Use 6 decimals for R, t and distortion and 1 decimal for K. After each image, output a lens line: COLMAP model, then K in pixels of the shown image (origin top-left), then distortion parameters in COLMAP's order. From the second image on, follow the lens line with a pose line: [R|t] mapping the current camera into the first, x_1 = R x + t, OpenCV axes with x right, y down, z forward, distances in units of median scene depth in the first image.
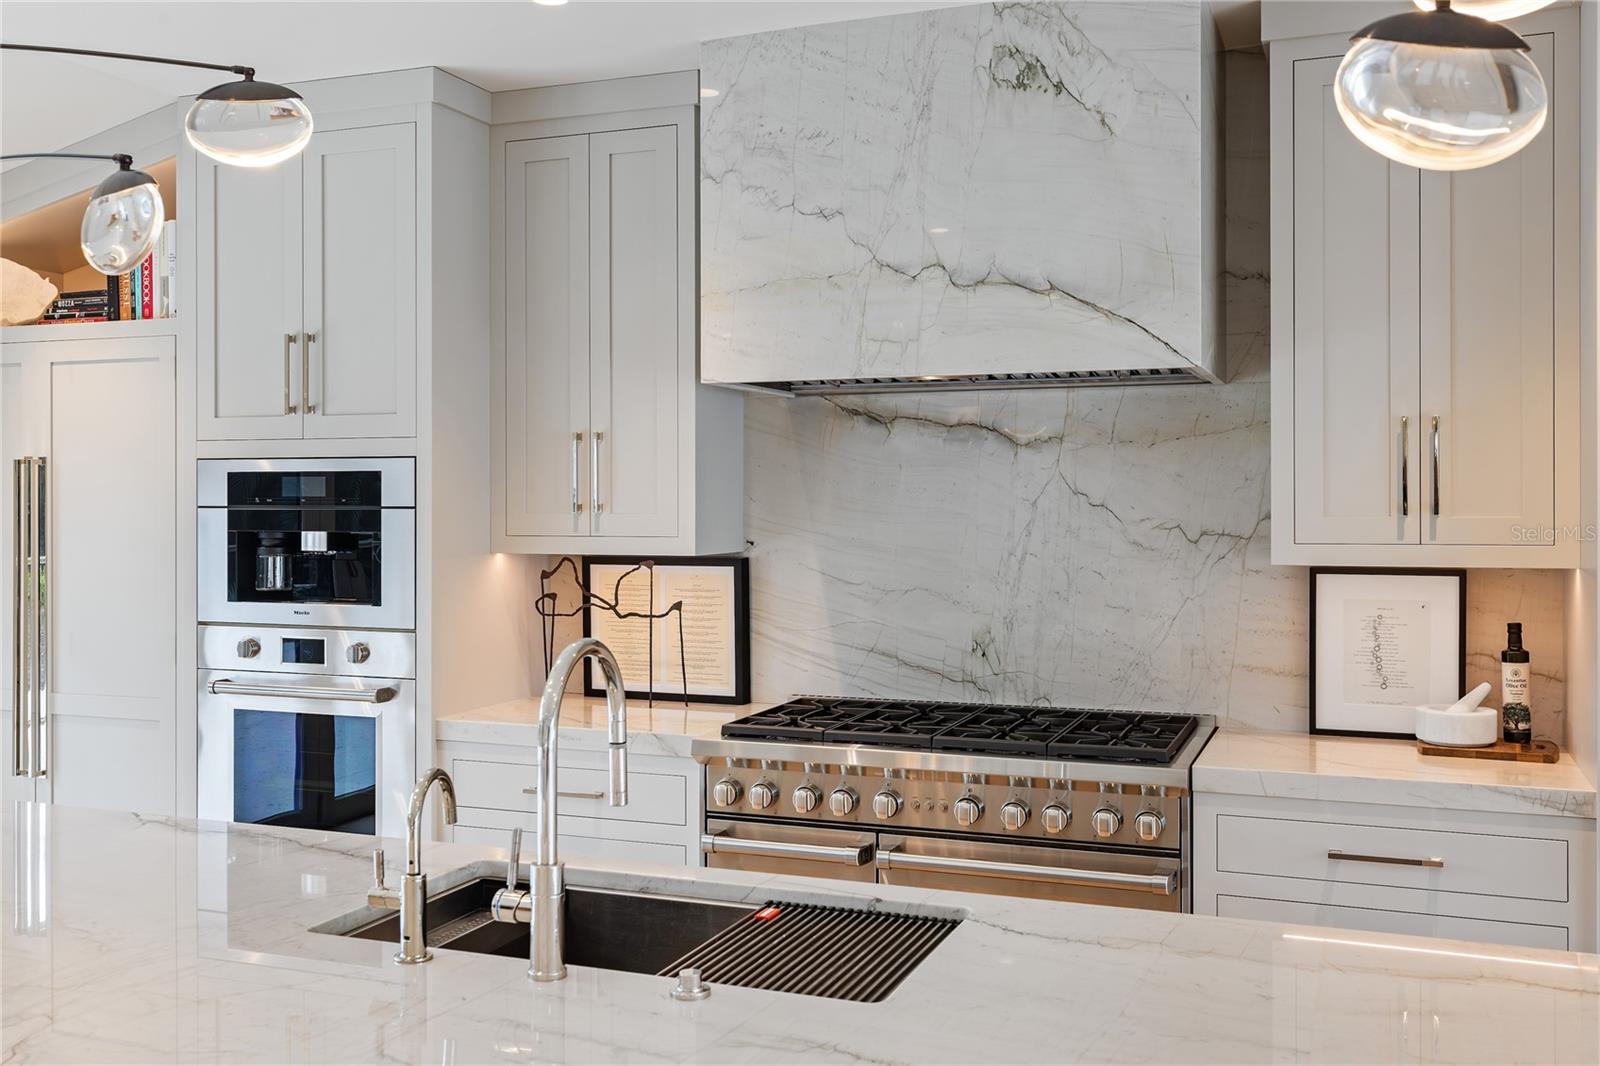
lens RADIAL K [[1482.3, 0, 799.5], [0, 1482.3, 486.3], [0, 0, 1]] dist [0.007540, 0.000000]
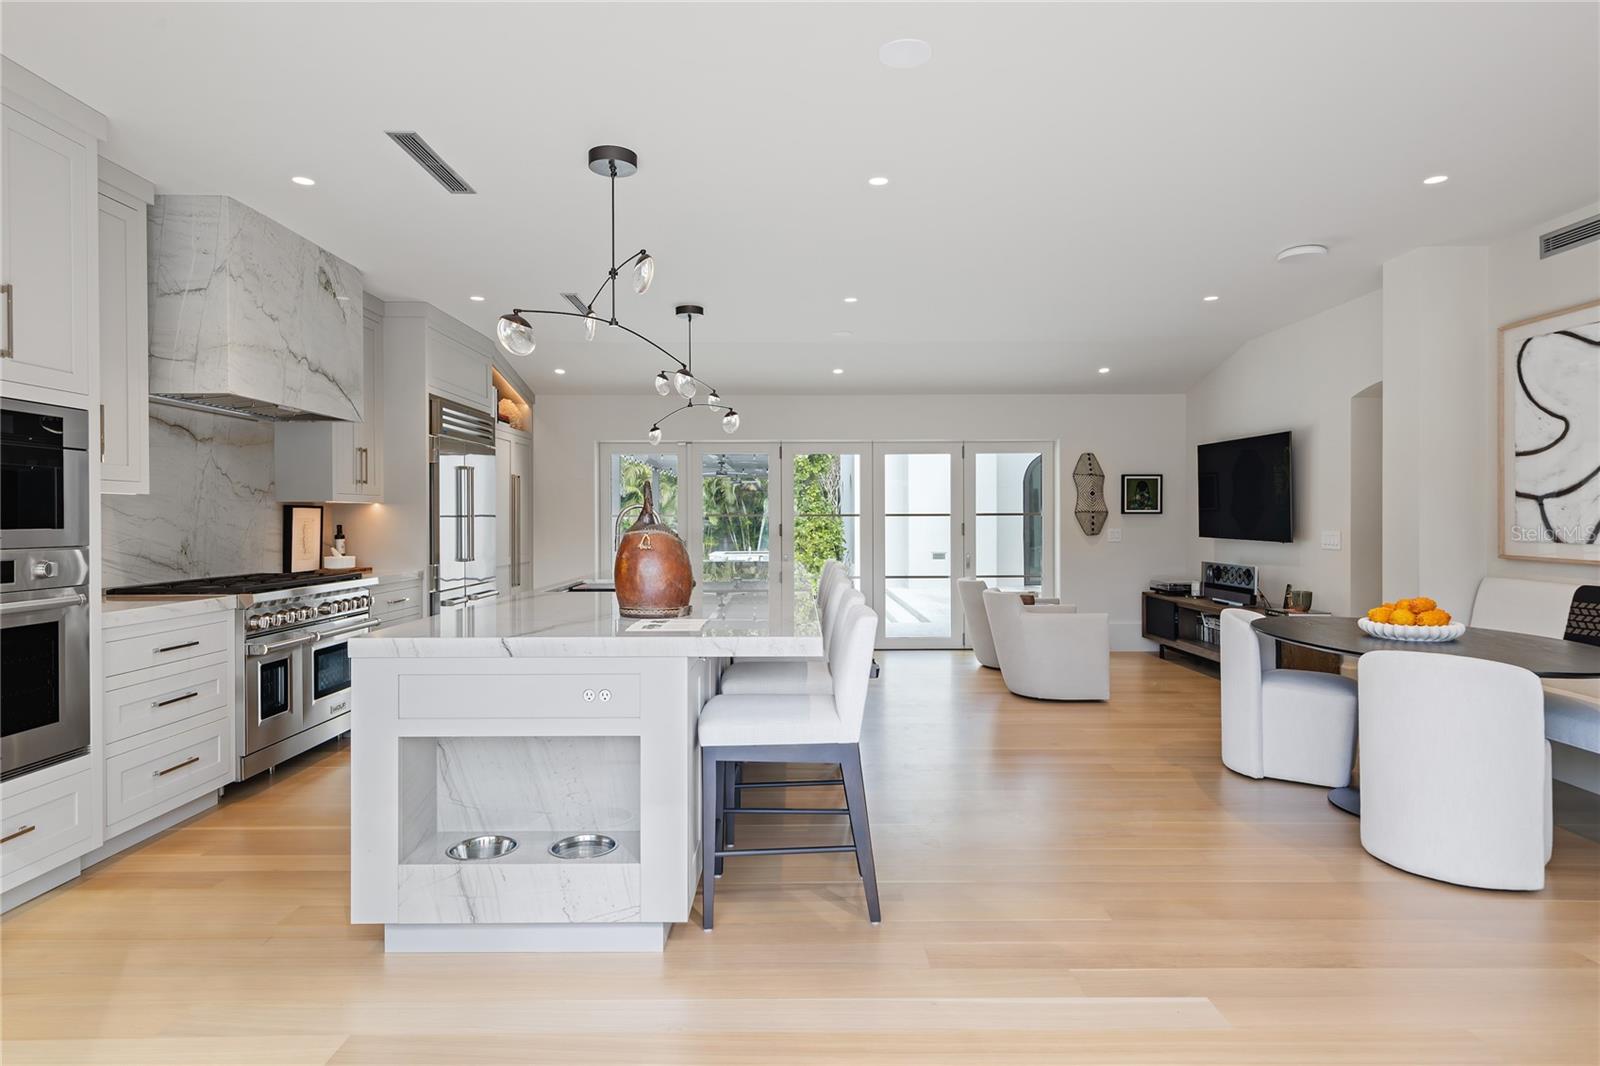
lens RADIAL K [[842.8, 0, 815.4], [0, 842.8, 526.1], [0, 0, 1]] dist [0.001690, 0.001428]
pose [[-0.380942, -0.007830, 0.924566, -1.143735], [-0.002853, 0.999969, 0.007293, 0.070951], [-0.924594, 0.000140, -0.380953, 0.683847]]
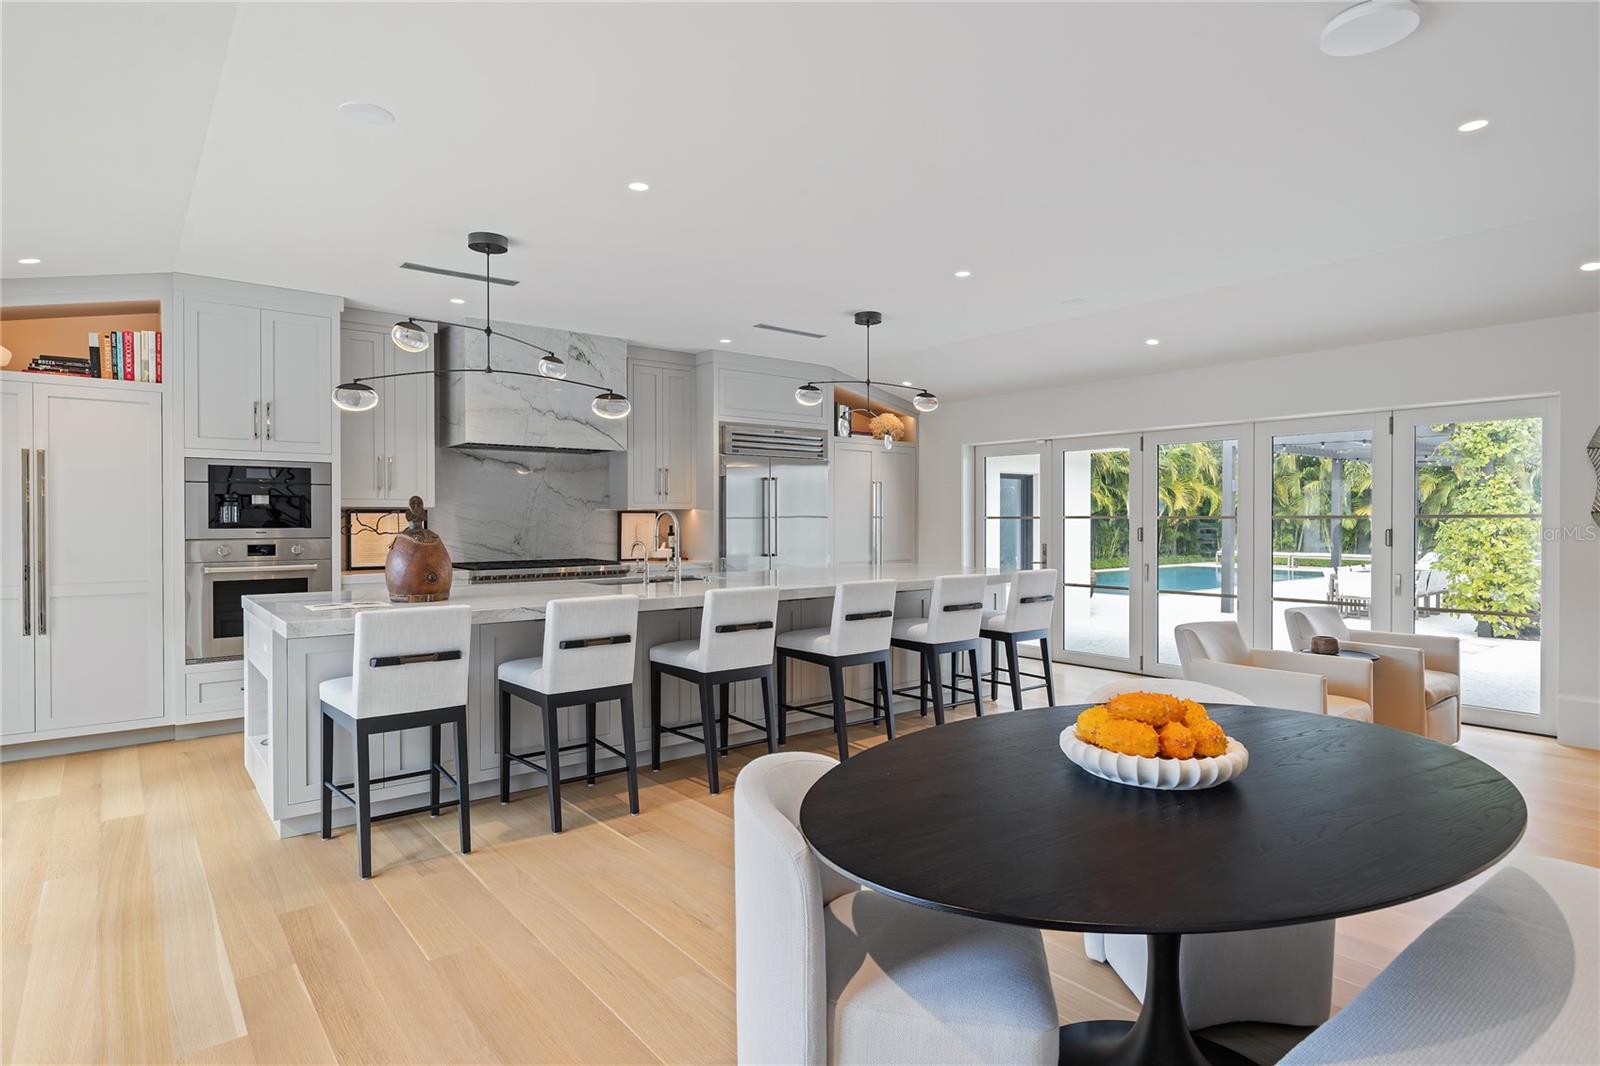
lens RADIAL K [[842.8, 0, 844.0], [0, 842.8, 520.7], [0, 0, 1]] dist [0.001690, 0.001428]
pose [[0.465984, -0.004212, 0.884783, -1.029965], [-0.004962, 0.999961, 0.007374, 0.055301], [-0.884779, -0.007826, 0.465945, -0.315569]]
